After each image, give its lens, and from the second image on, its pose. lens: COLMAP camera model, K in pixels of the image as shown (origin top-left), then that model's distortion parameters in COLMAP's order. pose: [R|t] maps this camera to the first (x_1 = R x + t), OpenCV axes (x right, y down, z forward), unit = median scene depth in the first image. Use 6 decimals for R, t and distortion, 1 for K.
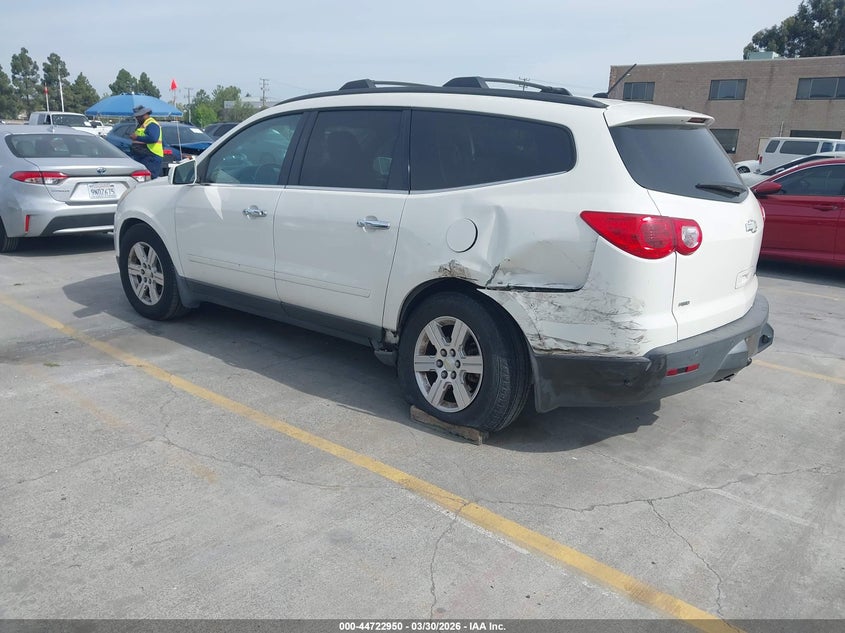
lens RADIAL K [[688.2, 0, 422.5], [0, 688.2, 315.6], [0, 0, 1]] dist [0.001837, -0.000990]
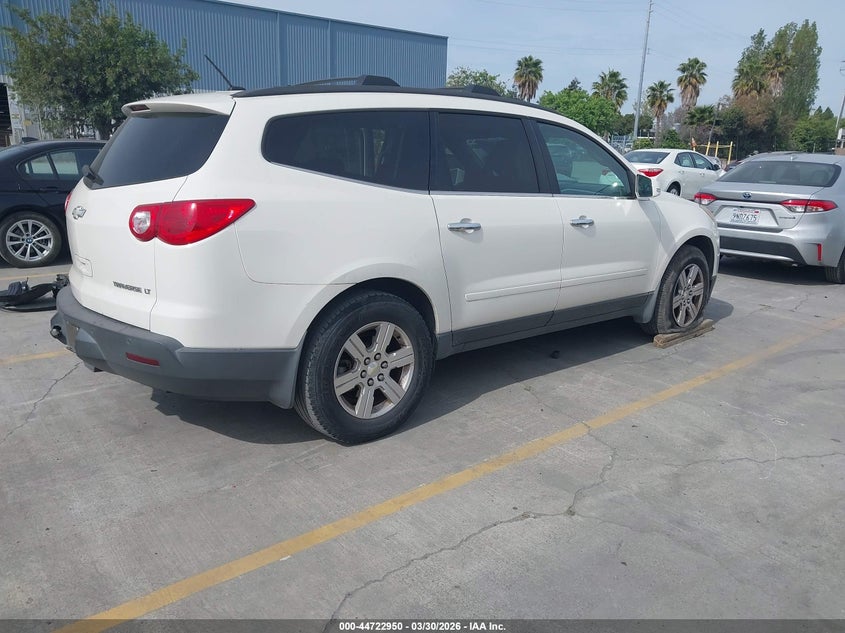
lens RADIAL K [[649.5, 0, 397.5], [0, 649.5, 317.4], [0, 0, 1]] dist [0.005391, -0.001954]
pose [[-0.184597, 0.214839, -0.959045, 1.217783], [-0.272556, 0.926351, 0.259976, -0.331773], [0.944265, 0.309384, -0.112446, 1.468390]]
